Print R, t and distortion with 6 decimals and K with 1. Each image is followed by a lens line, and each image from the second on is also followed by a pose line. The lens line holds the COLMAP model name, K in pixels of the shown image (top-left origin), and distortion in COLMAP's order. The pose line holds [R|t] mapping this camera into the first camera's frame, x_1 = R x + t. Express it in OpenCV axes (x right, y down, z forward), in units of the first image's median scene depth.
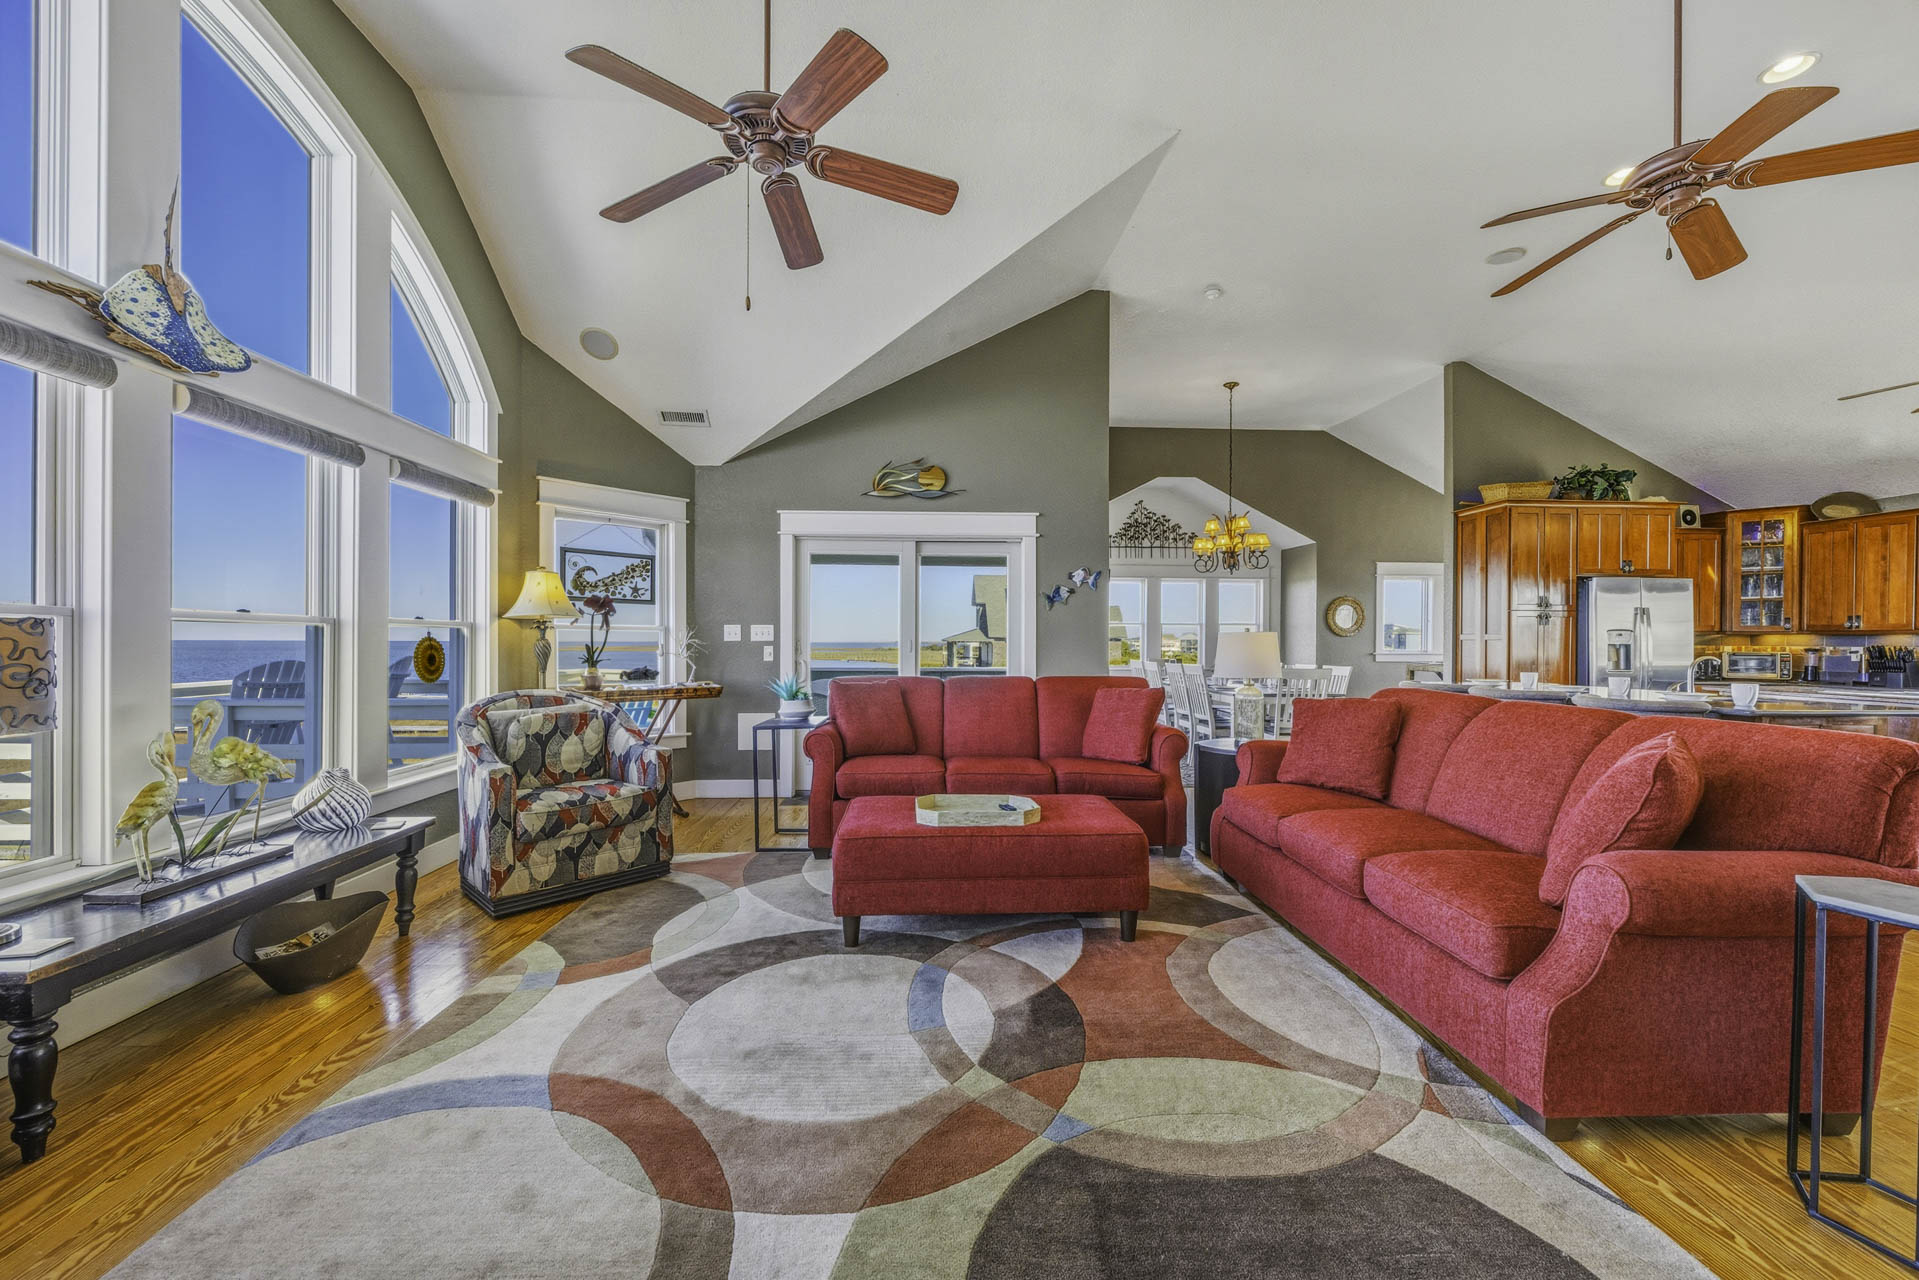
lens RADIAL K [[747.6, 0, 954.6], [0, 747.6, 645.3], [0, 0, 1]] dist [-0.003279, 0.000044]
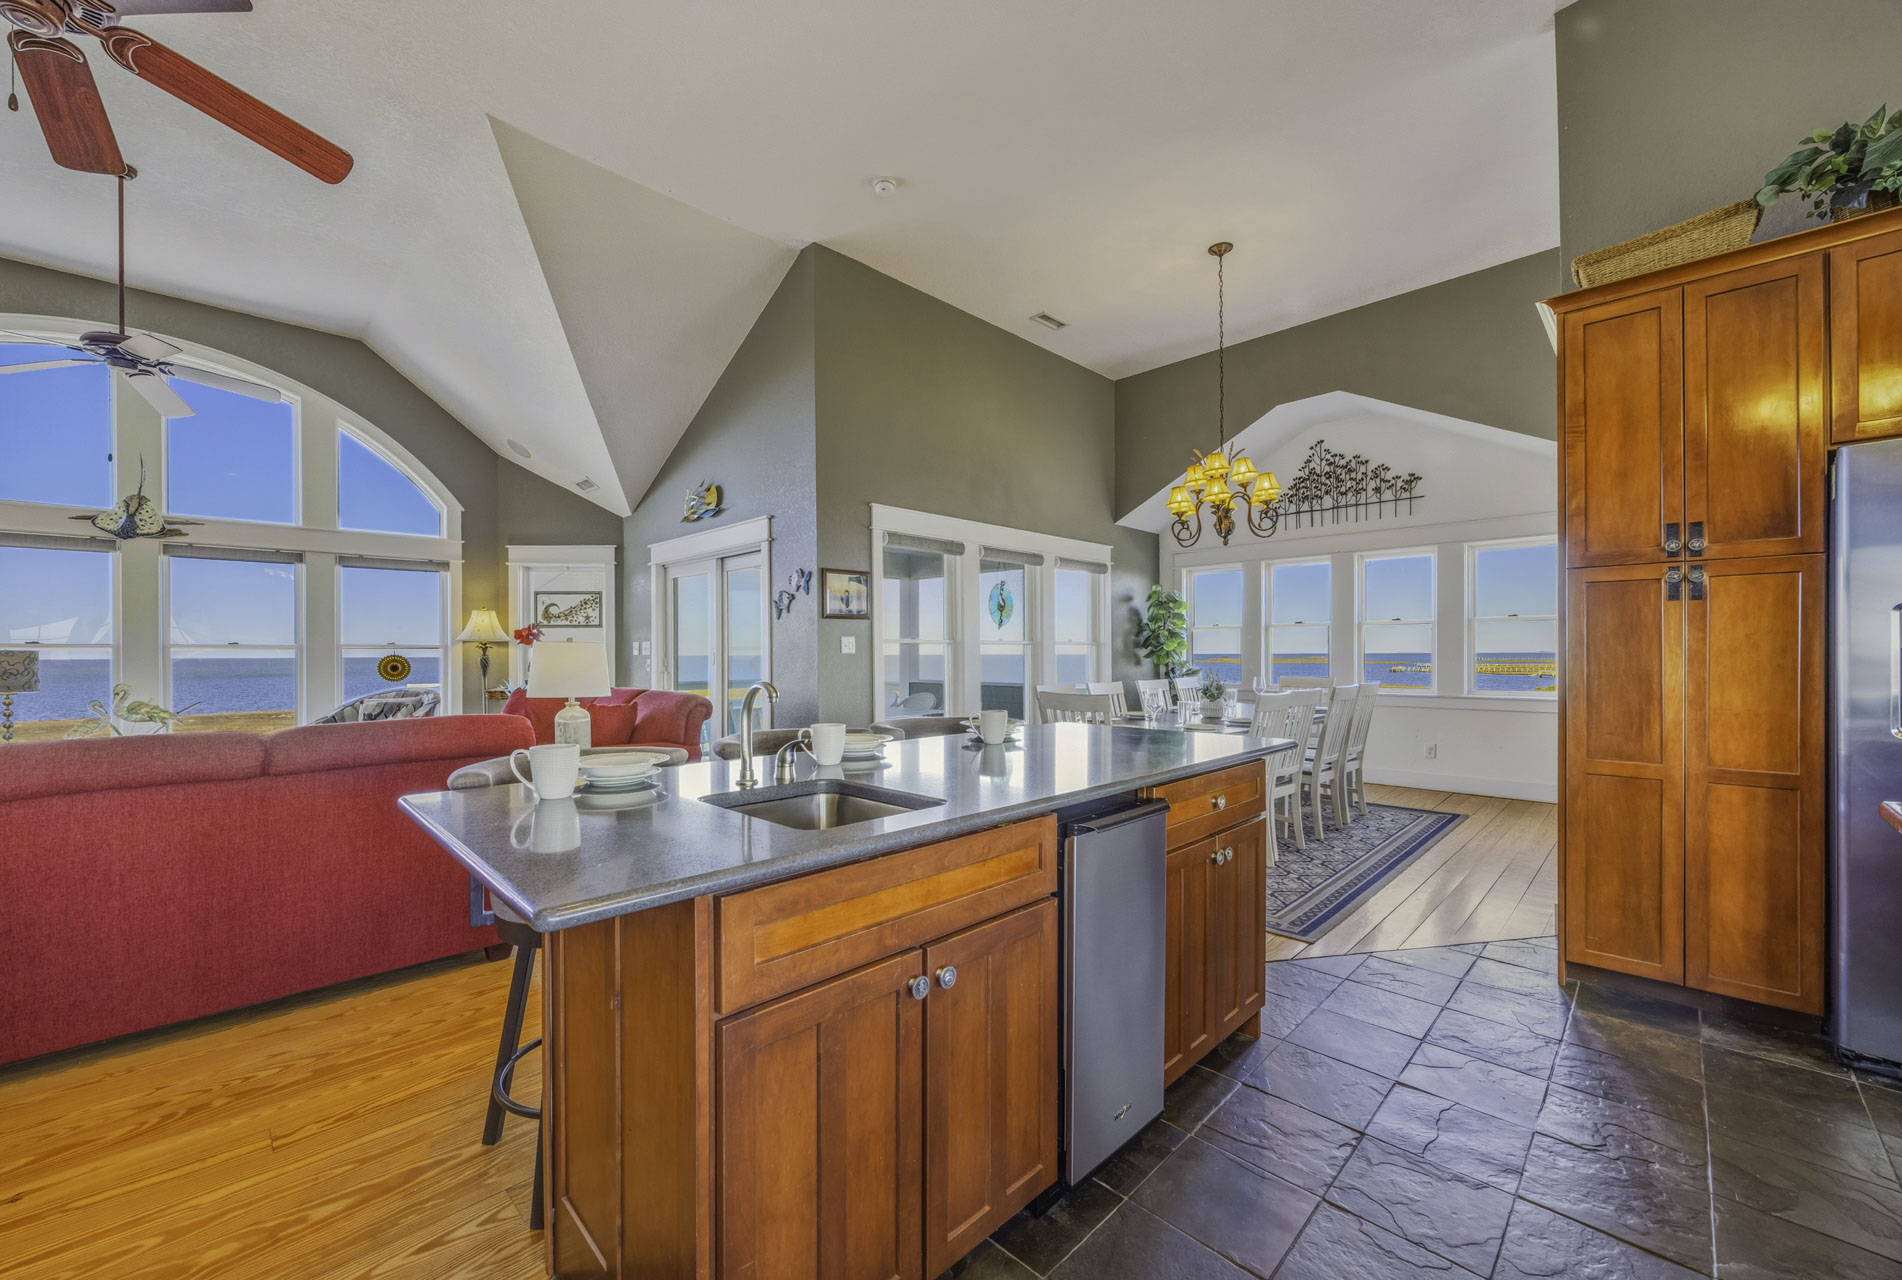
lens RADIAL K [[741.1, 0, 931.4], [0, 741.1, 657.8], [0, 0, 1]] dist [-0.002364, -0.000095]
pose [[0.665304, -0.002520, -0.746568, 0.943407], [0.003627, 0.999993, -0.000142, 0.000605], [0.746563, -0.002613, 0.665309, 0.546323]]
